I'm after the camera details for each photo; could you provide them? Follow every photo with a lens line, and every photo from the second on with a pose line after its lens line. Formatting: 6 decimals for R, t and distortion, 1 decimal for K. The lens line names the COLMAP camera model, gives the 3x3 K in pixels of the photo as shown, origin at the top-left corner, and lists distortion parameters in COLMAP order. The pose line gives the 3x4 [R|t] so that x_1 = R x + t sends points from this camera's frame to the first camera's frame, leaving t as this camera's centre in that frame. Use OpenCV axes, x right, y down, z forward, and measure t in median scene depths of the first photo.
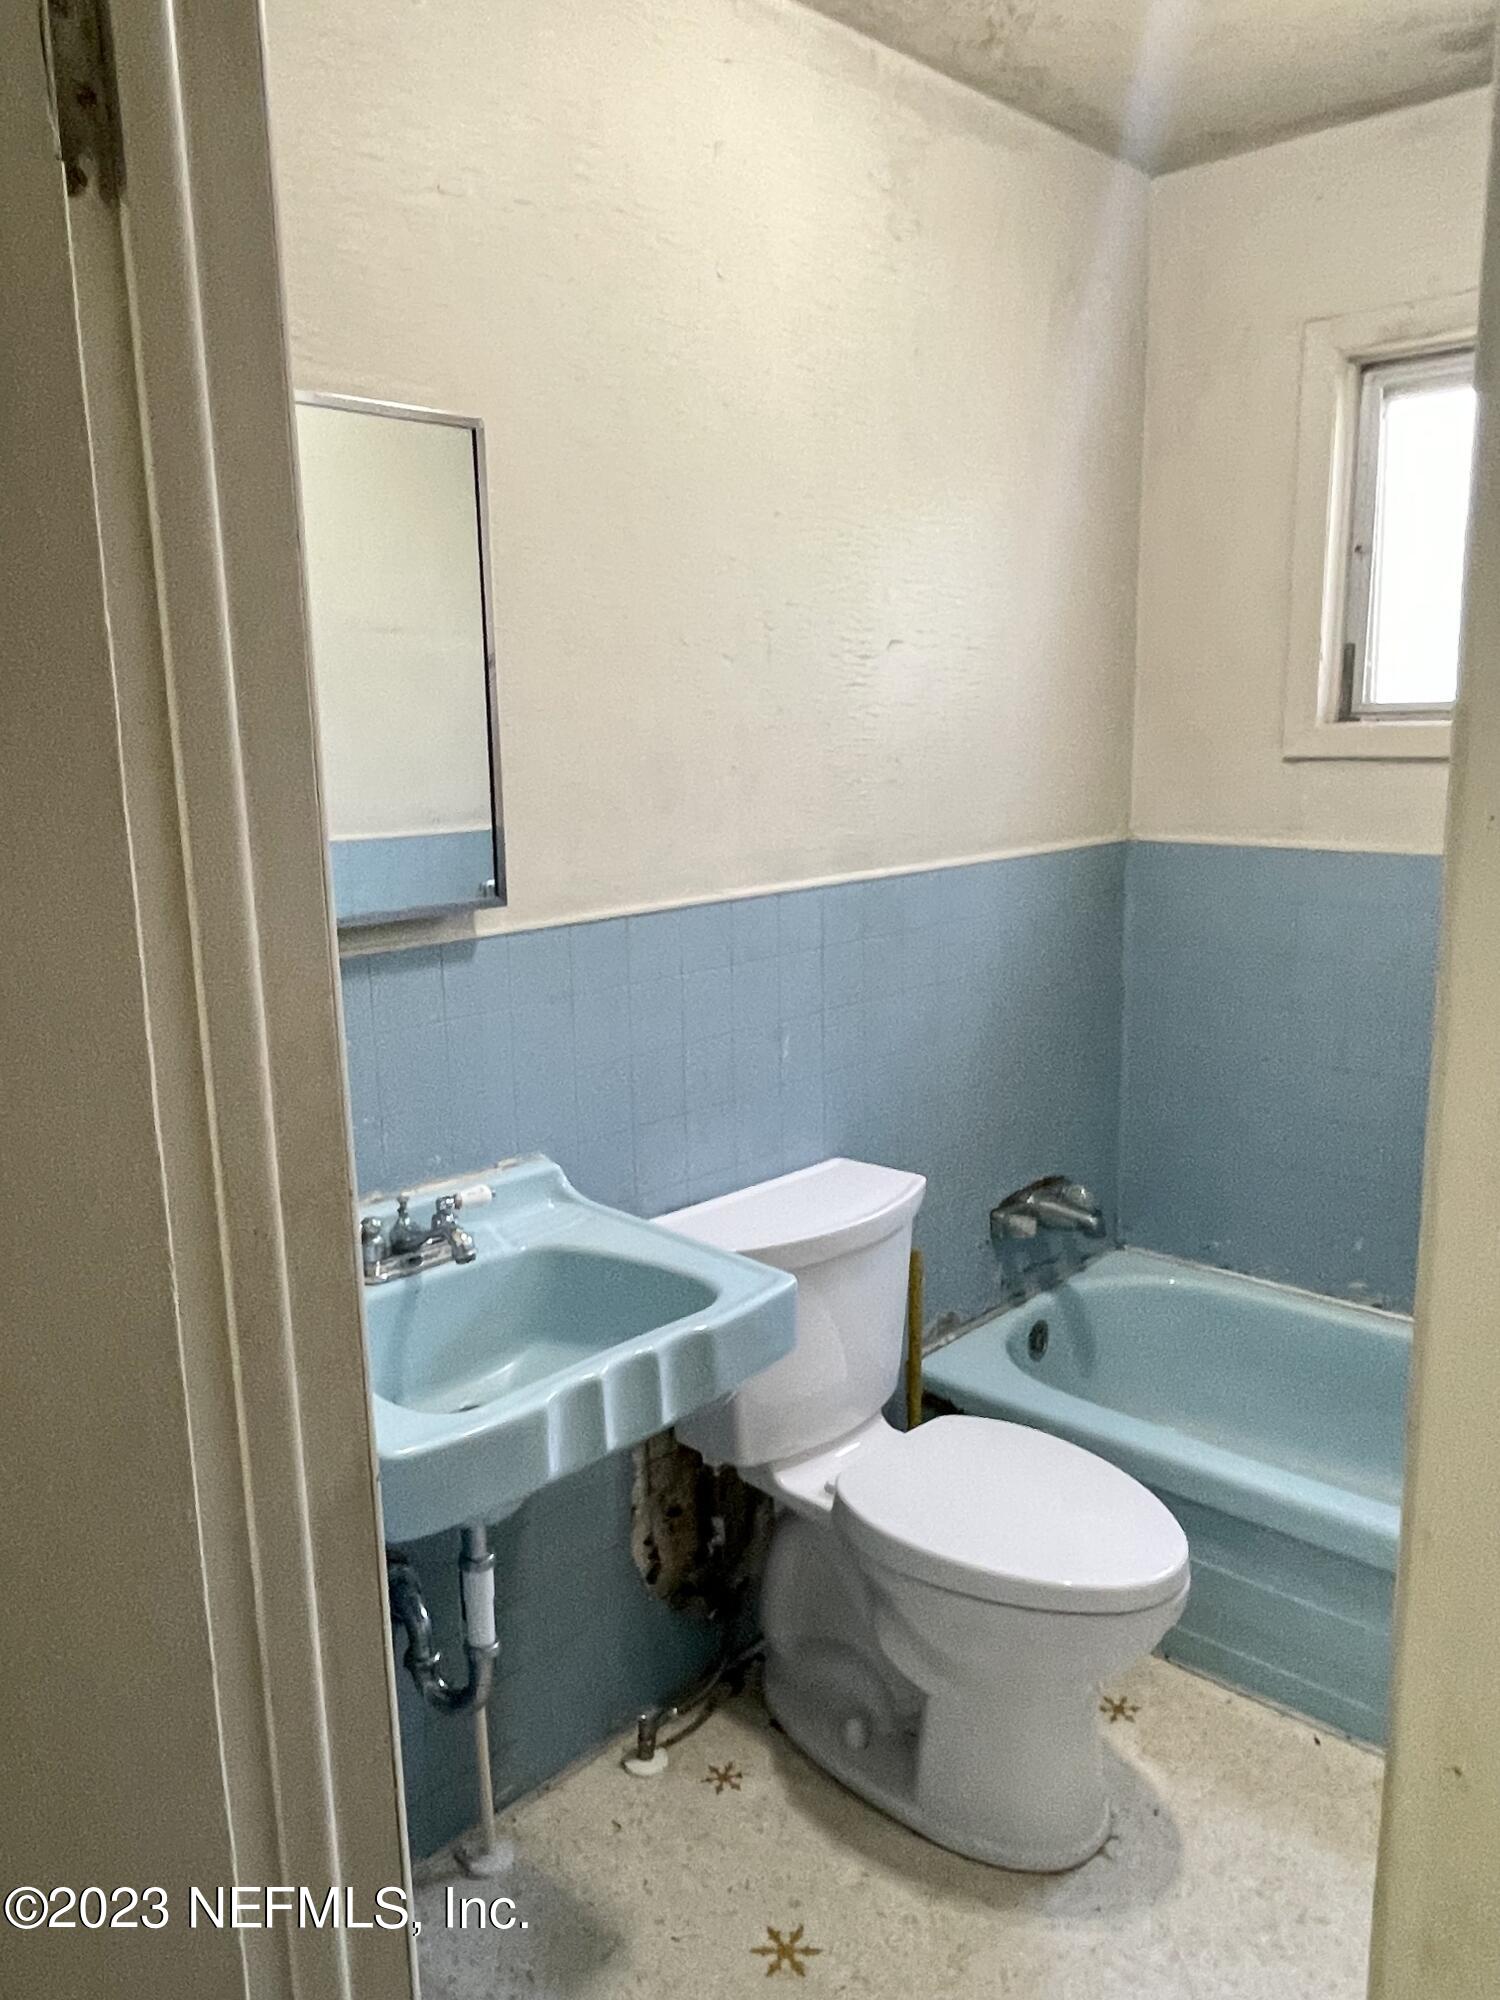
lens RADIAL K [[1474.0, 0, 750.0], [0, 1474.0, 1000.0], [0, 0, 1]] dist [0.008288, -0.005469]
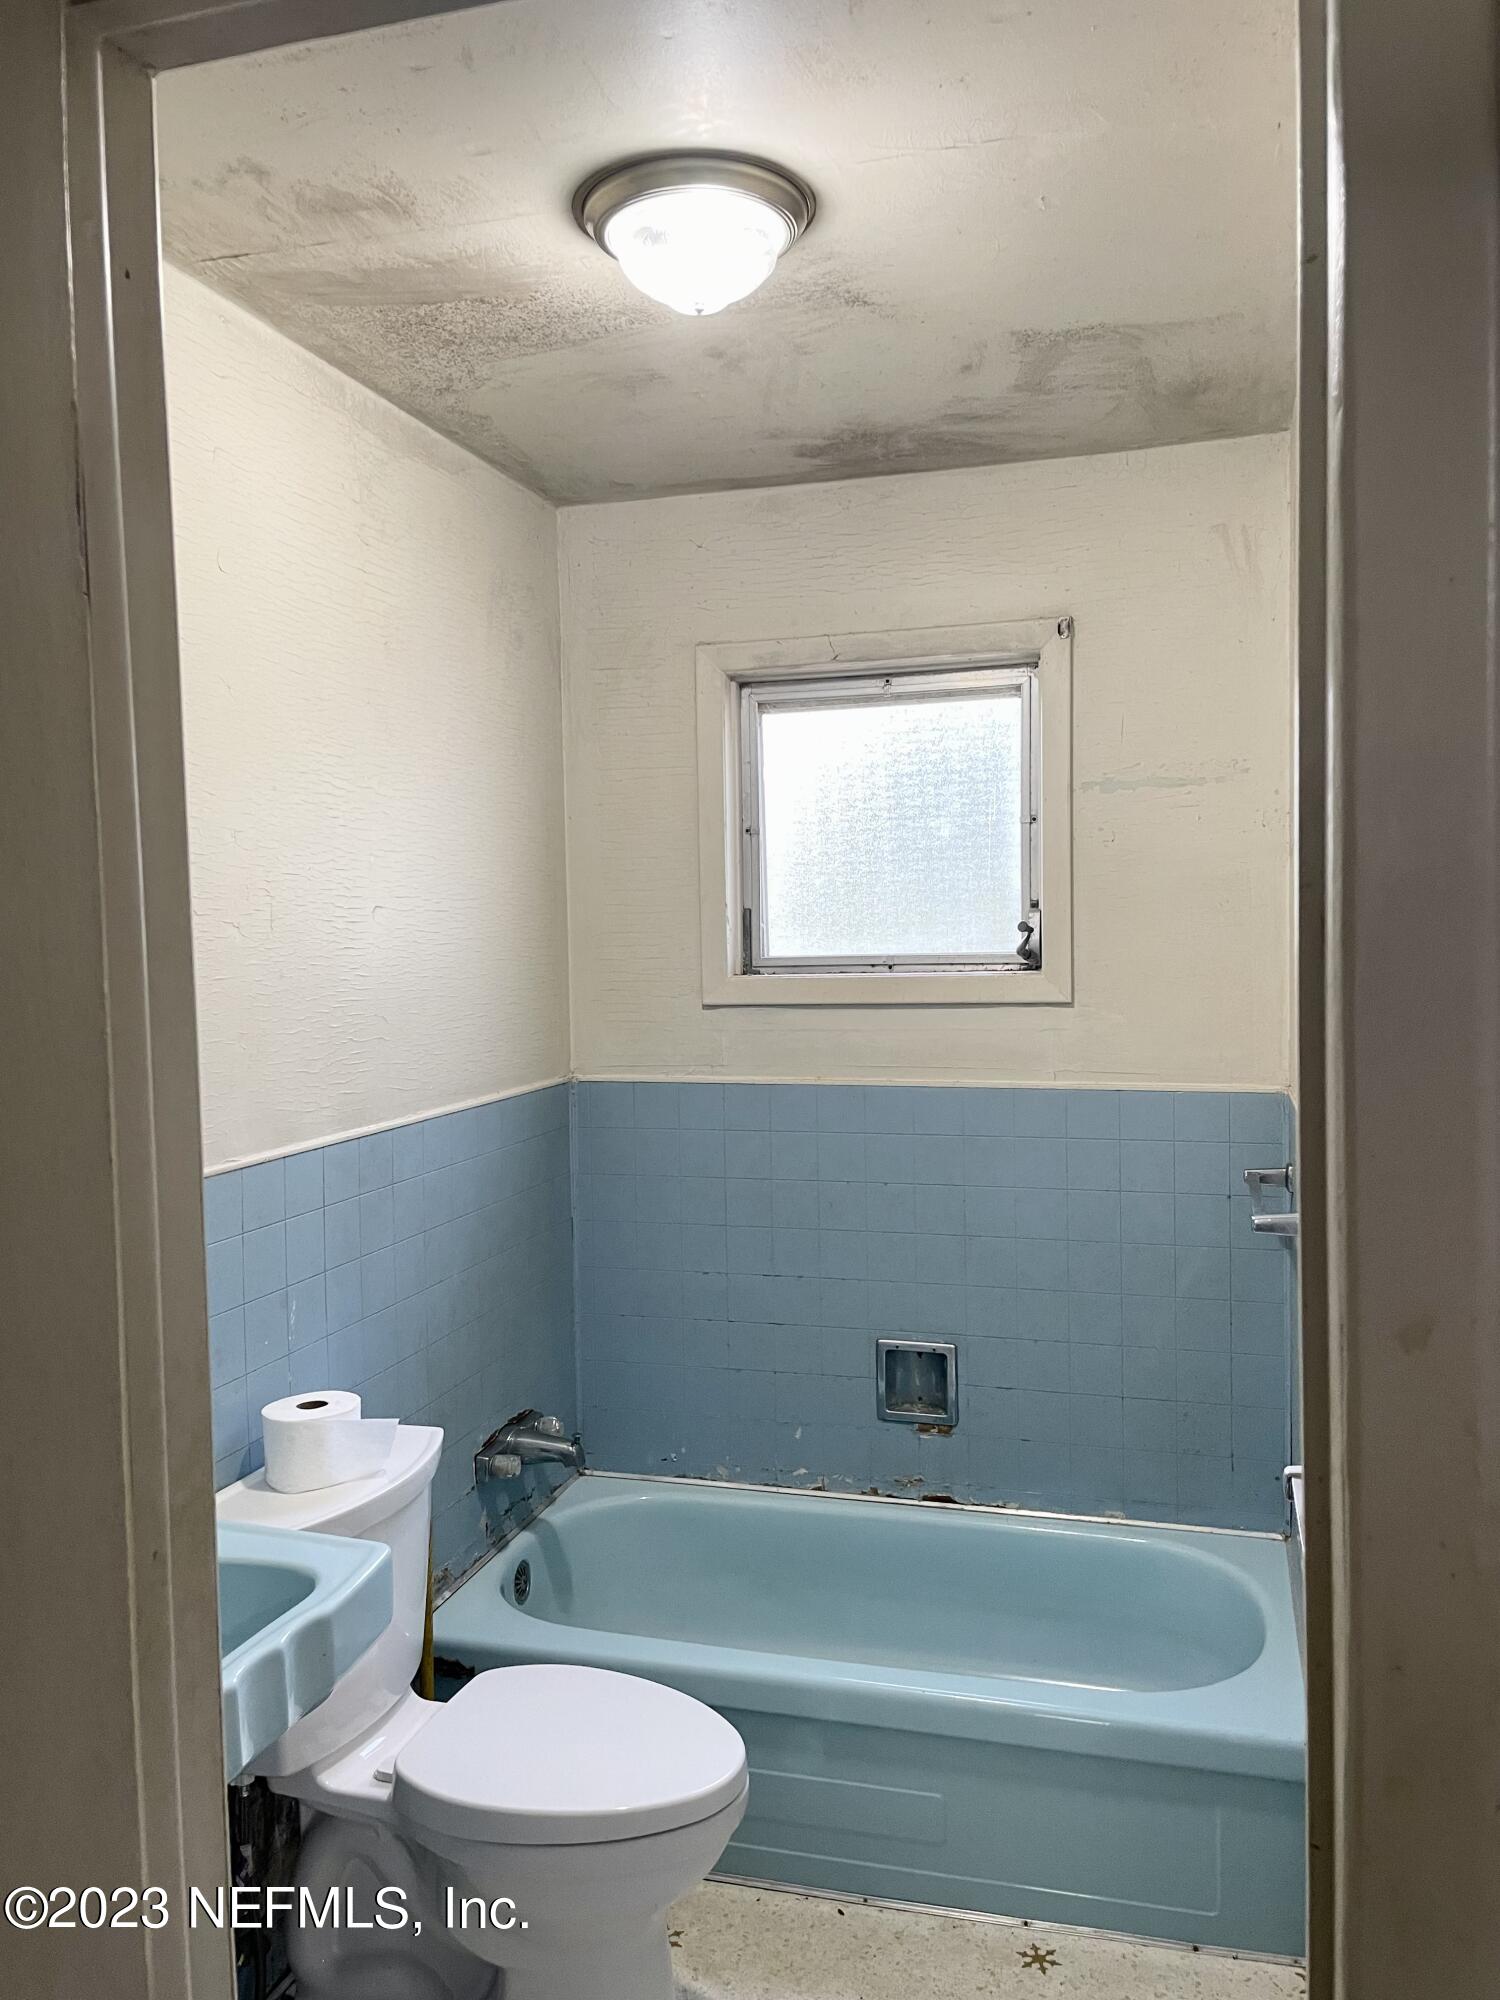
lens RADIAL K [[1506.2, 0, 750.0], [0, 1506.2, 1000.0], [0, 0, 1]] dist [0.099197, -0.134252]
pose [[0.893212, -0.018766, 0.449245, -0.135615], [0.085456, 0.988003, -0.128638, -0.015322], [-0.441441, 0.153291, 0.884099, -0.052175]]
